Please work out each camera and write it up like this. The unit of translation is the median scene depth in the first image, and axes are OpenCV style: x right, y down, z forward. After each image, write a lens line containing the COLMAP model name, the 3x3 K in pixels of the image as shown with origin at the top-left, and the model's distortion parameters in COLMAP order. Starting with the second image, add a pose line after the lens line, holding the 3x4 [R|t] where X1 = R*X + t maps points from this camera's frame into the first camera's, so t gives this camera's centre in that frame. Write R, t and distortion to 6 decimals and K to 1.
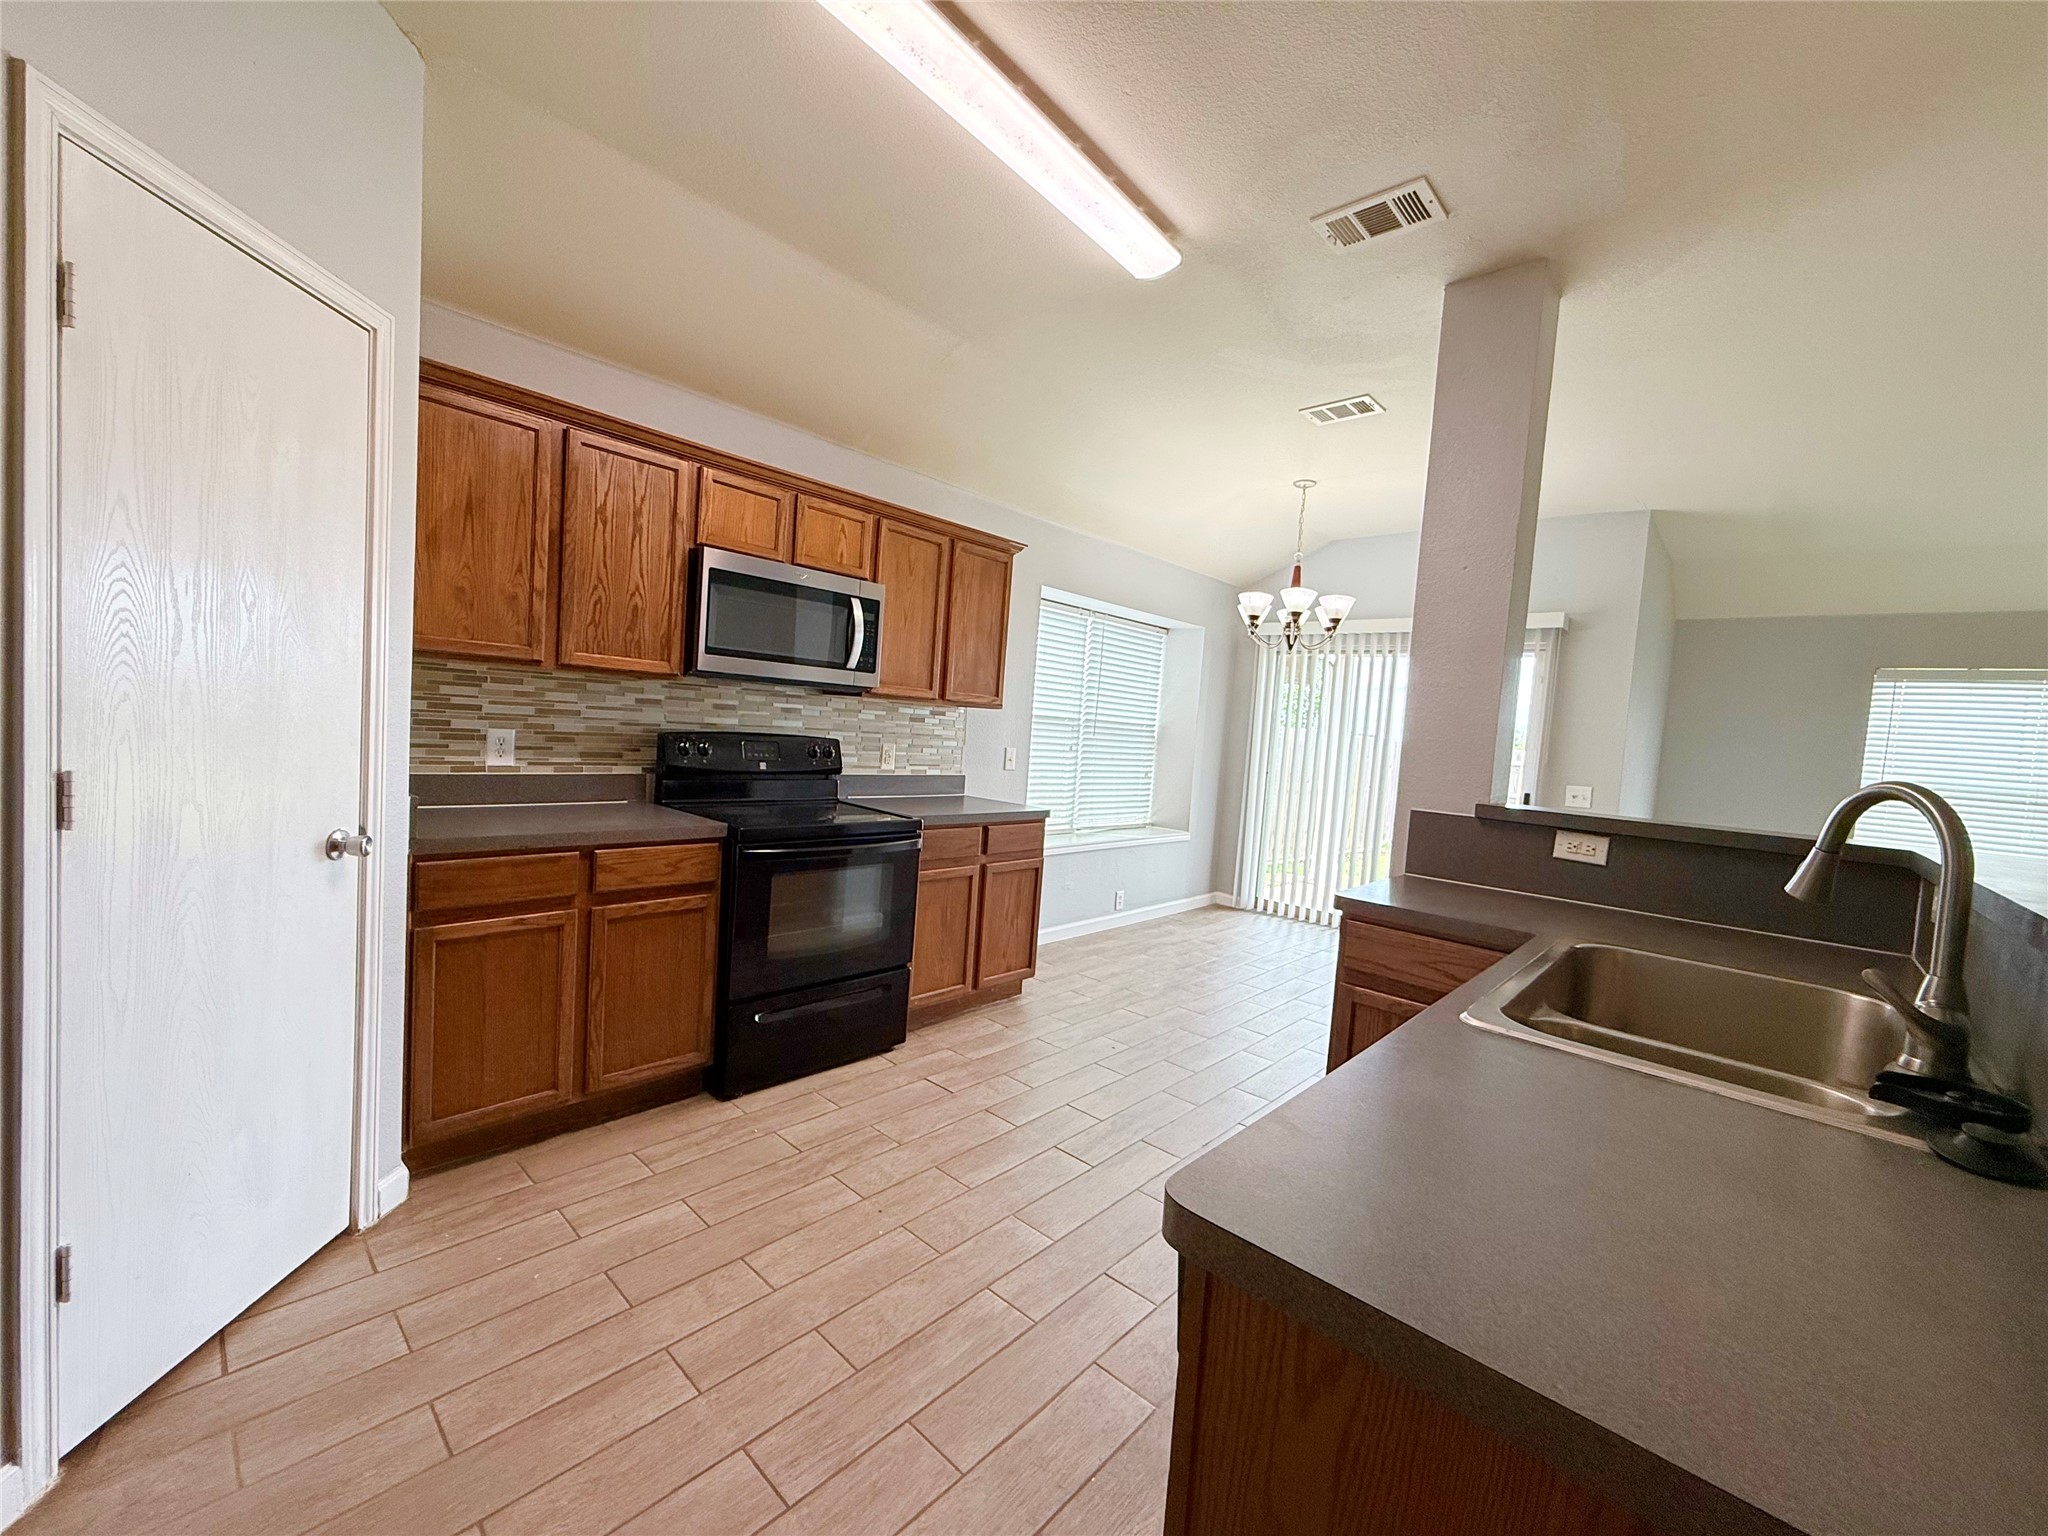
lens RADIAL K [[818.7, 0, 1021.7], [0, 818.7, 771.3], [0, 0, 1]] dist [0.001622, 0.000540]
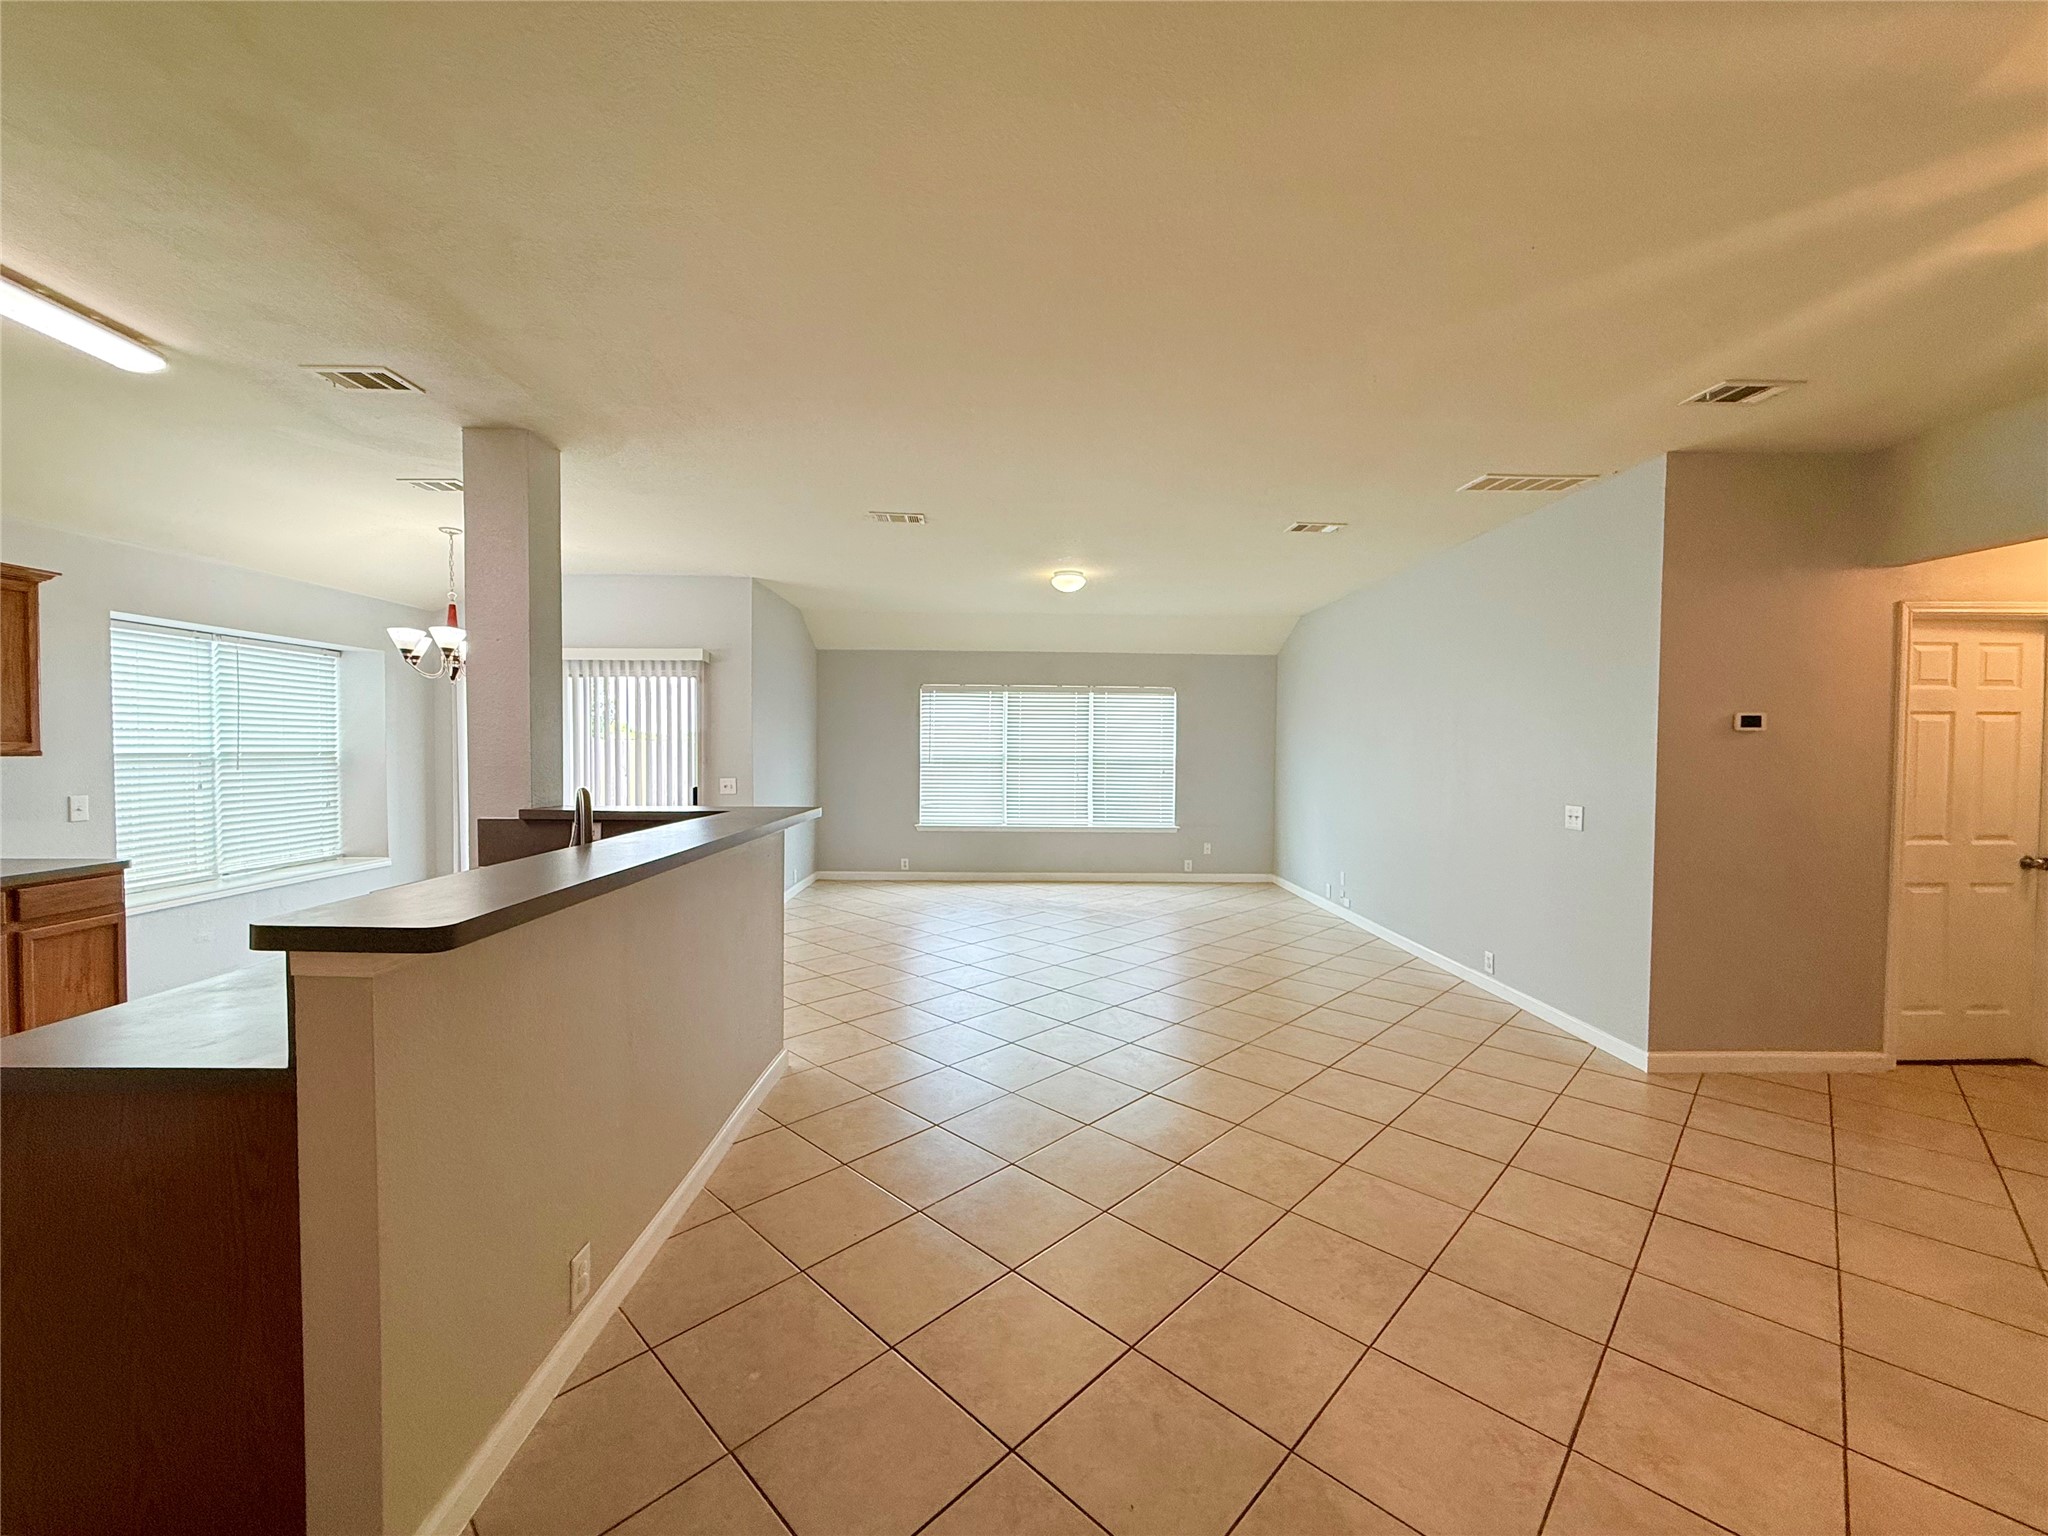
lens RADIAL K [[818.7, 0, 1021.7], [0, 818.7, 771.3], [0, 0, 1]] dist [0.001622, 0.000540]
pose [[0.725931, -0.086456, 0.682312, 0.184472], [0.083543, 0.995806, 0.037295, -0.004898], [-0.682675, 0.029928, 0.730109, -0.502286]]
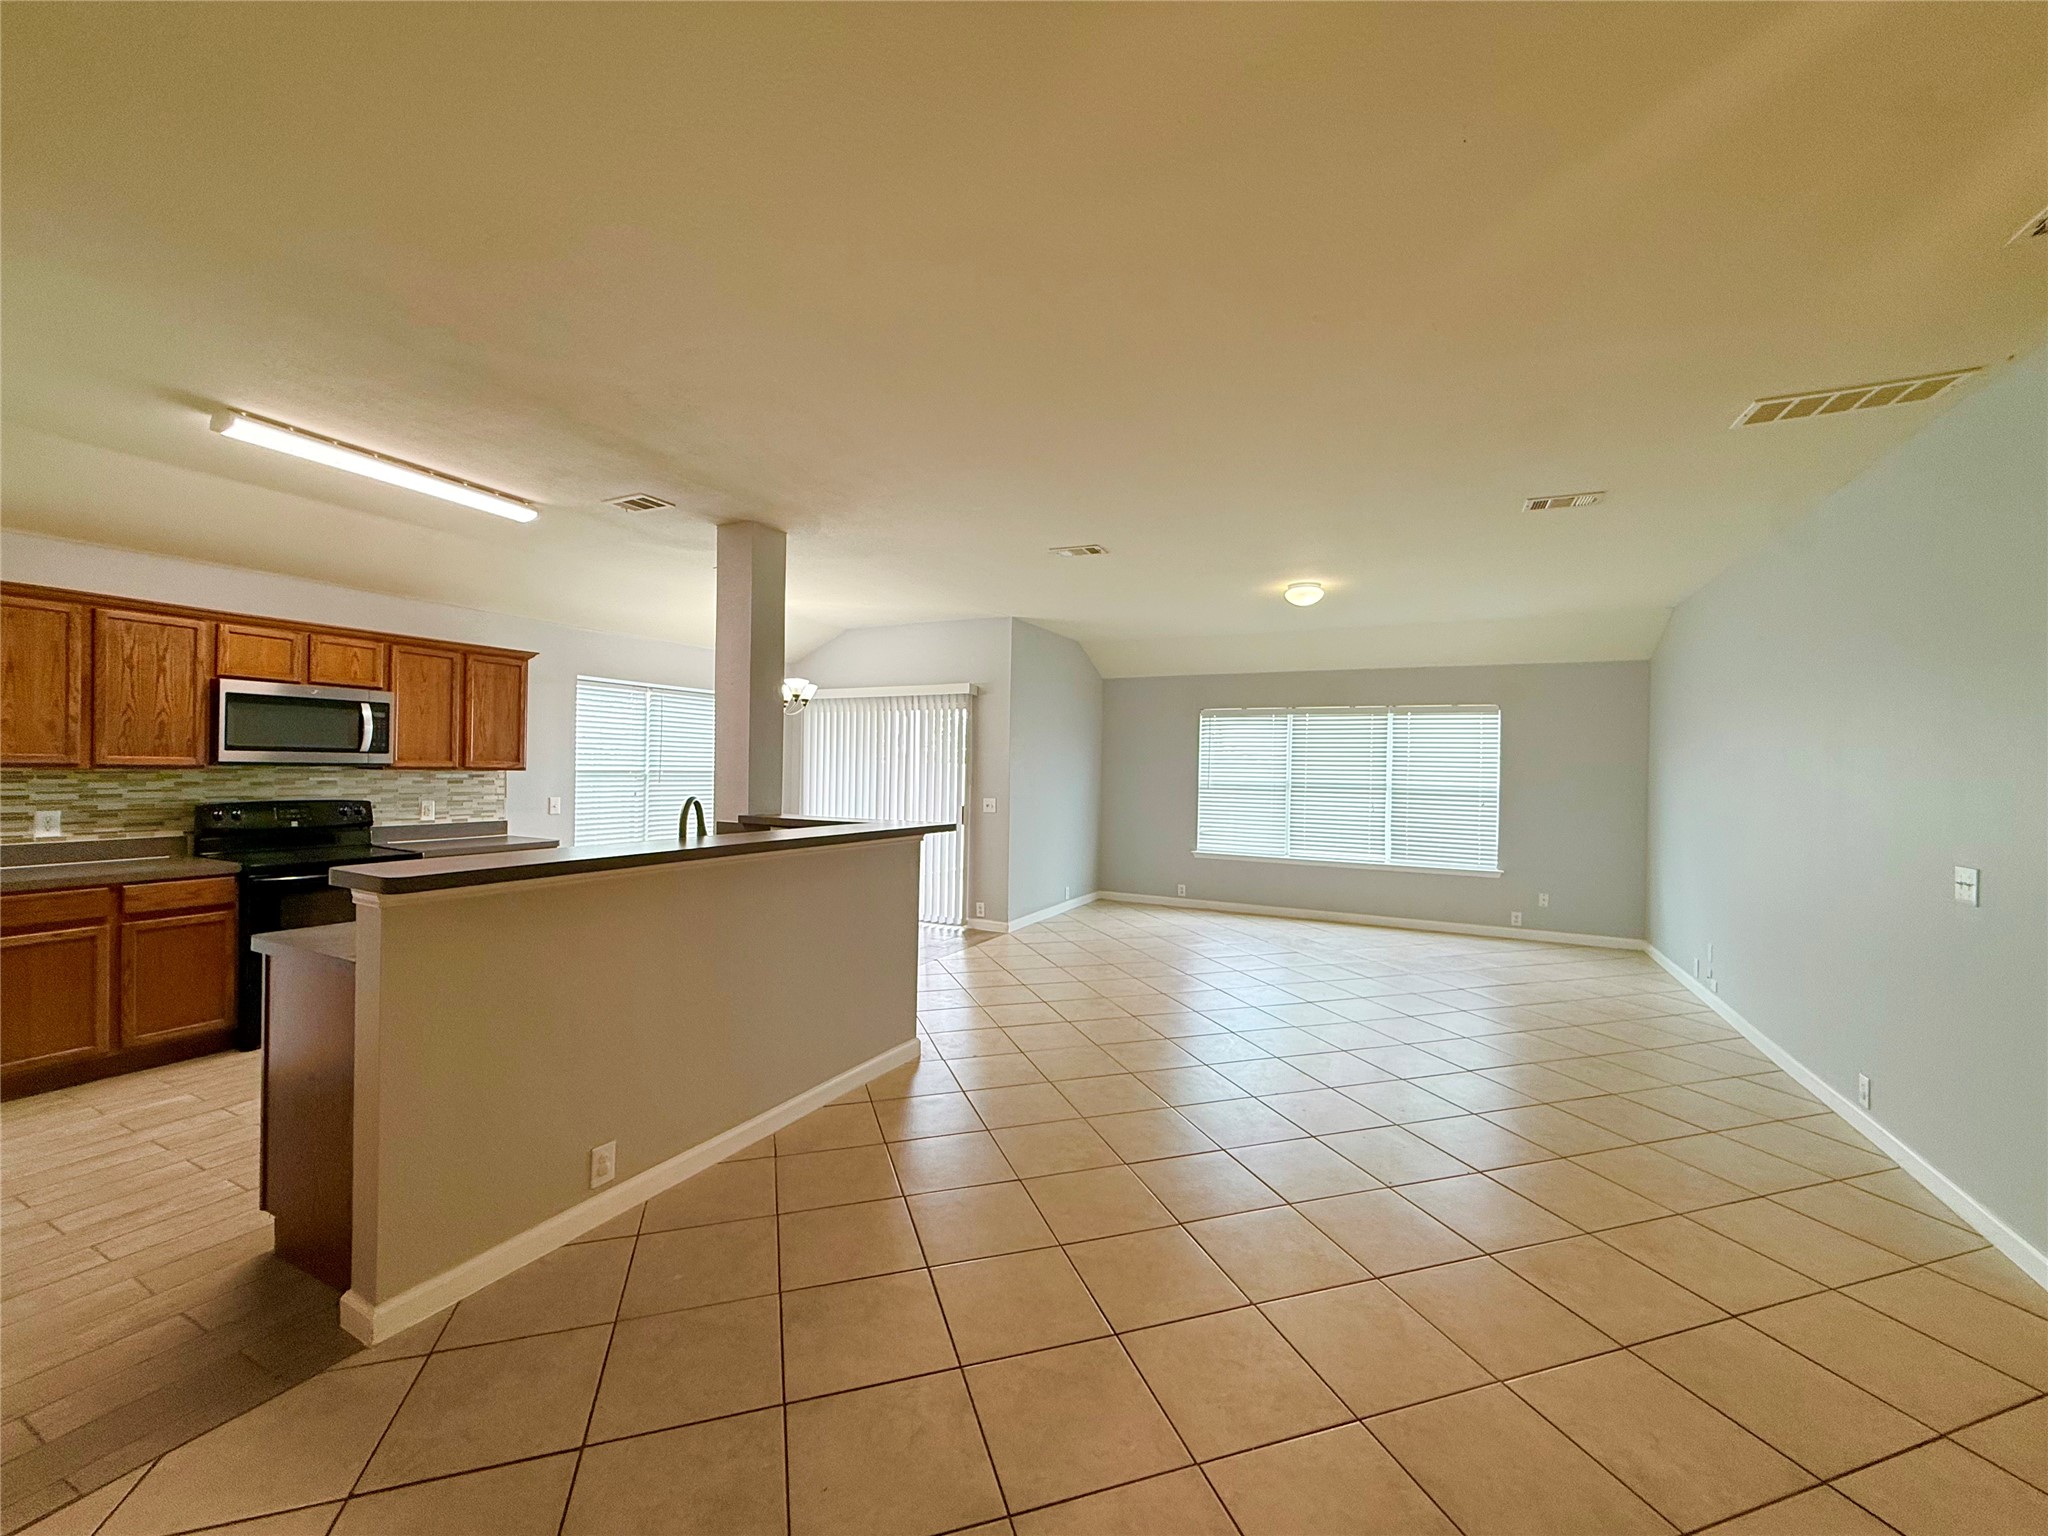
lens RADIAL K [[818.7, 0, 1021.7], [0, 818.7, 771.3], [0, 0, 1]] dist [0.001622, 0.000540]
pose [[0.962572, -0.056058, 0.265167, 0.554210], [0.067163, 0.997196, -0.032992, 0.036077], [-0.262574, 0.049566, 0.963638, -0.736219]]
